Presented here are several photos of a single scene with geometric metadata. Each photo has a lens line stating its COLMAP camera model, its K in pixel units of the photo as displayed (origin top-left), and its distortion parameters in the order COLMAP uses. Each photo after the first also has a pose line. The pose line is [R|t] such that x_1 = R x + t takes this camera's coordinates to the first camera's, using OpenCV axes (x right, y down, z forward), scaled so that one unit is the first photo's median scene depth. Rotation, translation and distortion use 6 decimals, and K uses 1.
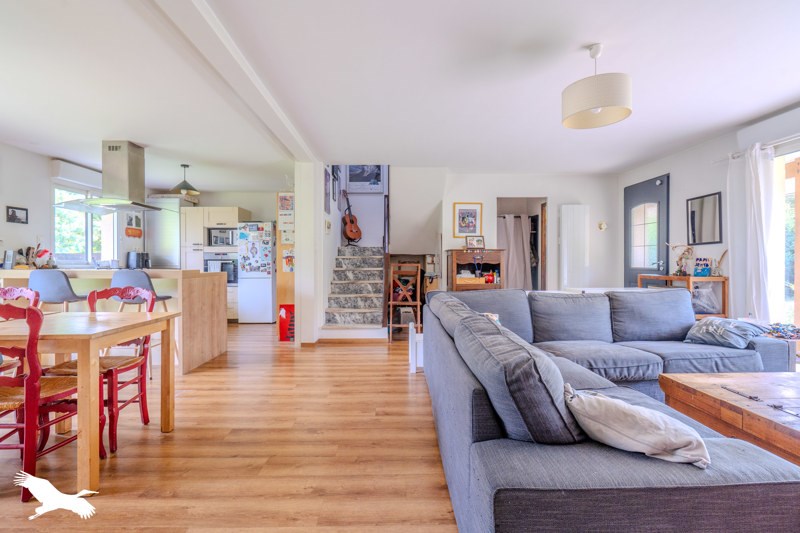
lens RADIAL K [[362.2, 0, 397.6], [0, 362.2, 266.3], [0, 0, 1]] dist [0.004148, 0.000125]
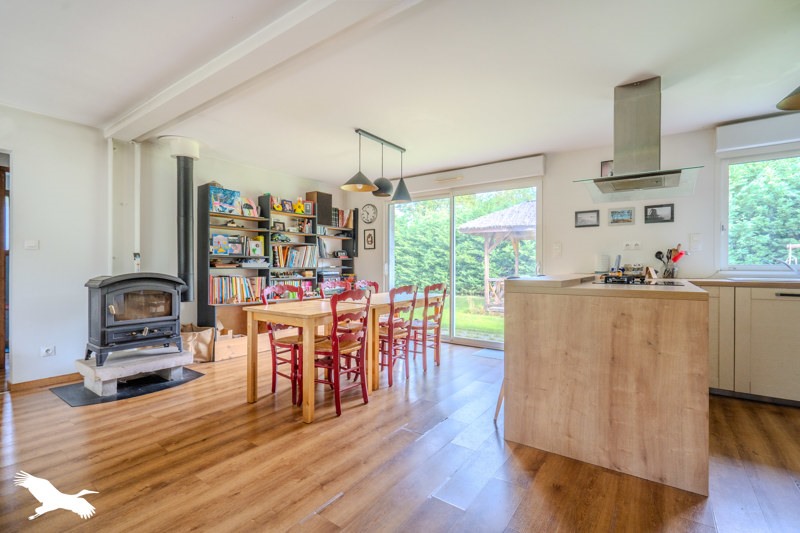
lens RADIAL K [[362.2, 0, 397.6], [0, 362.2, 266.3], [0, 0, 1]] dist [0.004148, 0.000125]
pose [[-0.608711, -0.000225, -0.793392, 0.037689], [-0.009445, 0.999931, 0.006963, -0.013045], [0.793336, 0.011732, -0.608671, 1.028524]]
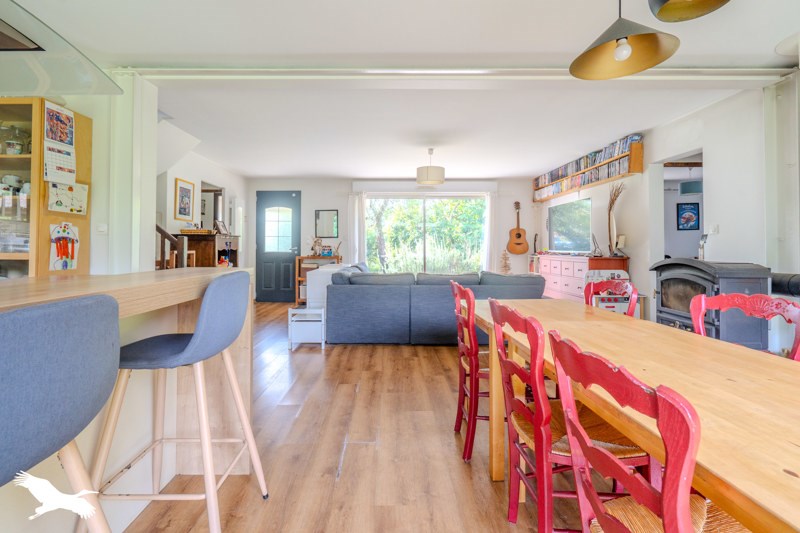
lens RADIAL K [[377.4, 0, 389.3], [0, 377.4, 262.3], [0, 0, 1]] dist [-0.001648, -0.000480]
pose [[0.018976, -0.040331, 0.999006, -0.945254], [0.008898, 0.999153, 0.040168, -0.013115], [-0.999780, 0.008127, 0.019319, 0.647094]]
